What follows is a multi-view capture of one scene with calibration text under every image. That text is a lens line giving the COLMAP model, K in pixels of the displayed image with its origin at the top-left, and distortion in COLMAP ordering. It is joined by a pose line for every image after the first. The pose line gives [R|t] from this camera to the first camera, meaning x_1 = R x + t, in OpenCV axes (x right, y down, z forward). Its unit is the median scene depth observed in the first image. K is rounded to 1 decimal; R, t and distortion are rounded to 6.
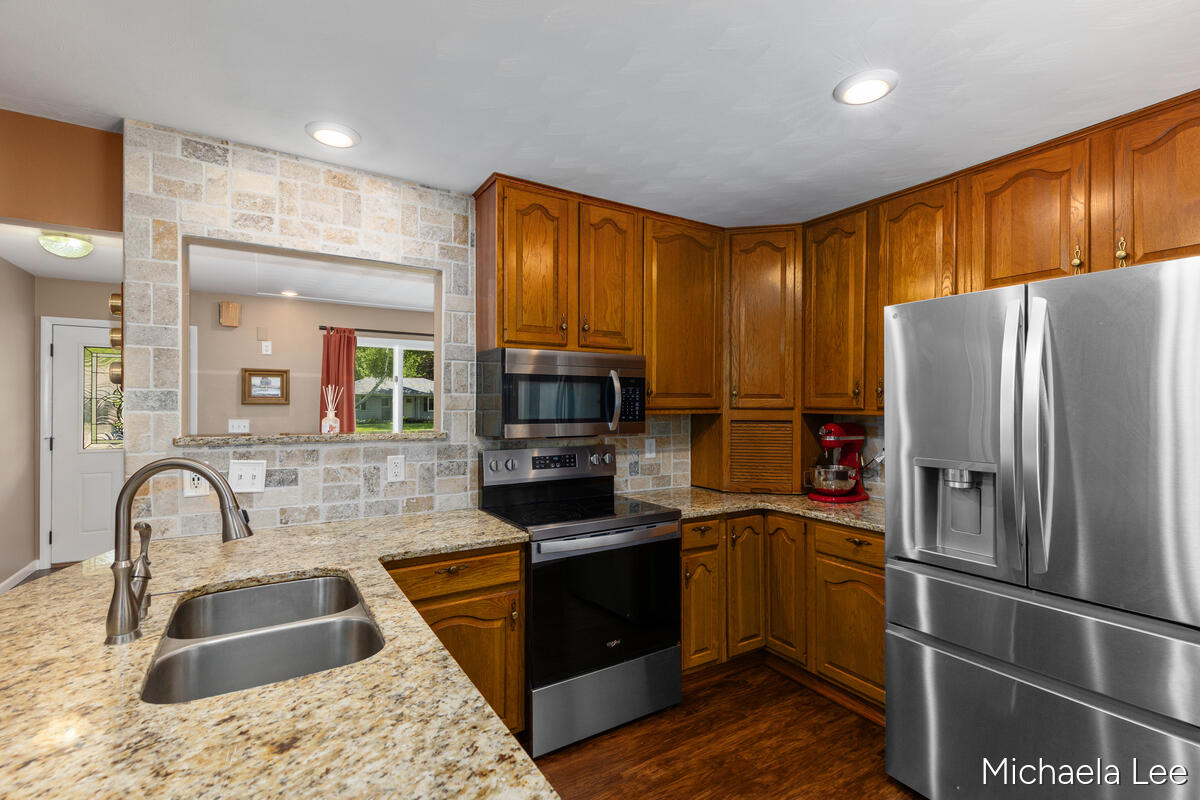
lens RADIAL K [[556.5, 0, 606.2], [0, 556.5, 405.6], [0, 0, 1]] dist [0.012811, -0.000087]
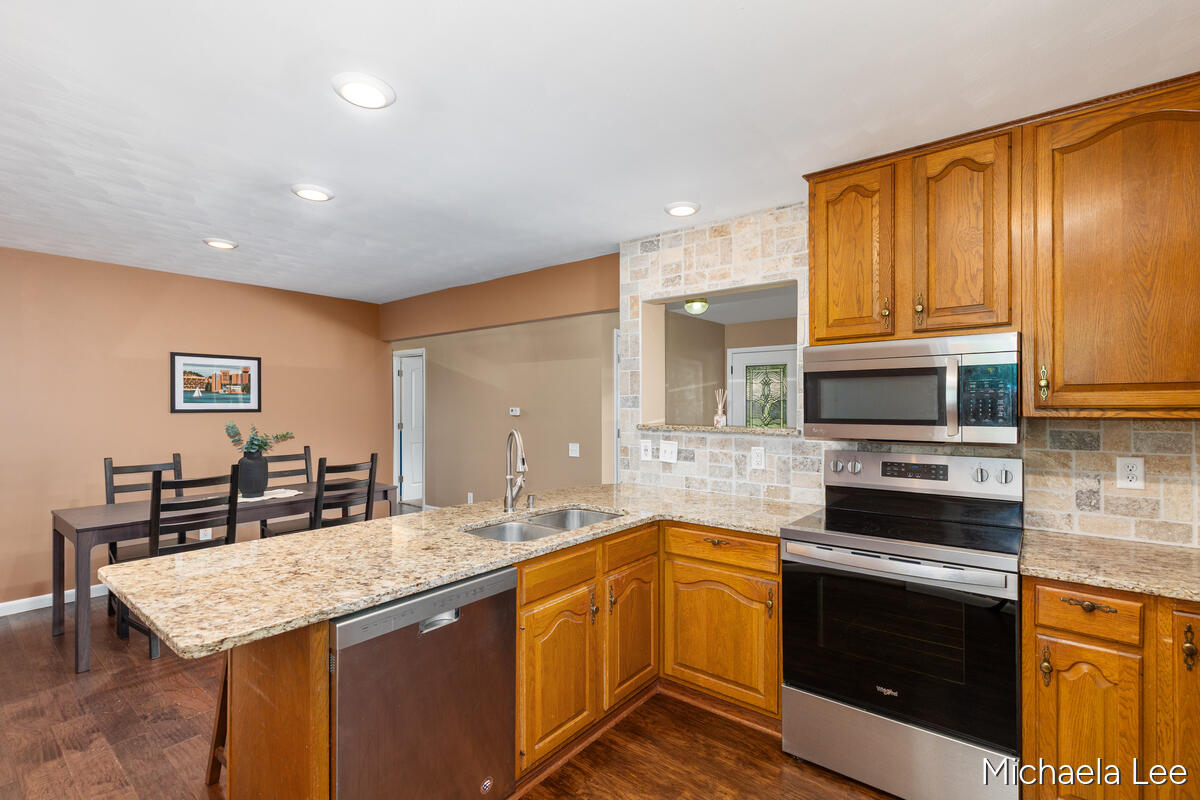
lens RADIAL K [[545.6, 0, 602.9], [0, 545.6, 406.6], [0, 0, 1]] dist [-0.000690, -0.000417]
pose [[0.311288, 0.001659, -0.950314, 0.647925], [0.001204, 0.999997, 0.002141, 0.001378], [0.950315, -0.001811, 0.311285, 0.347714]]
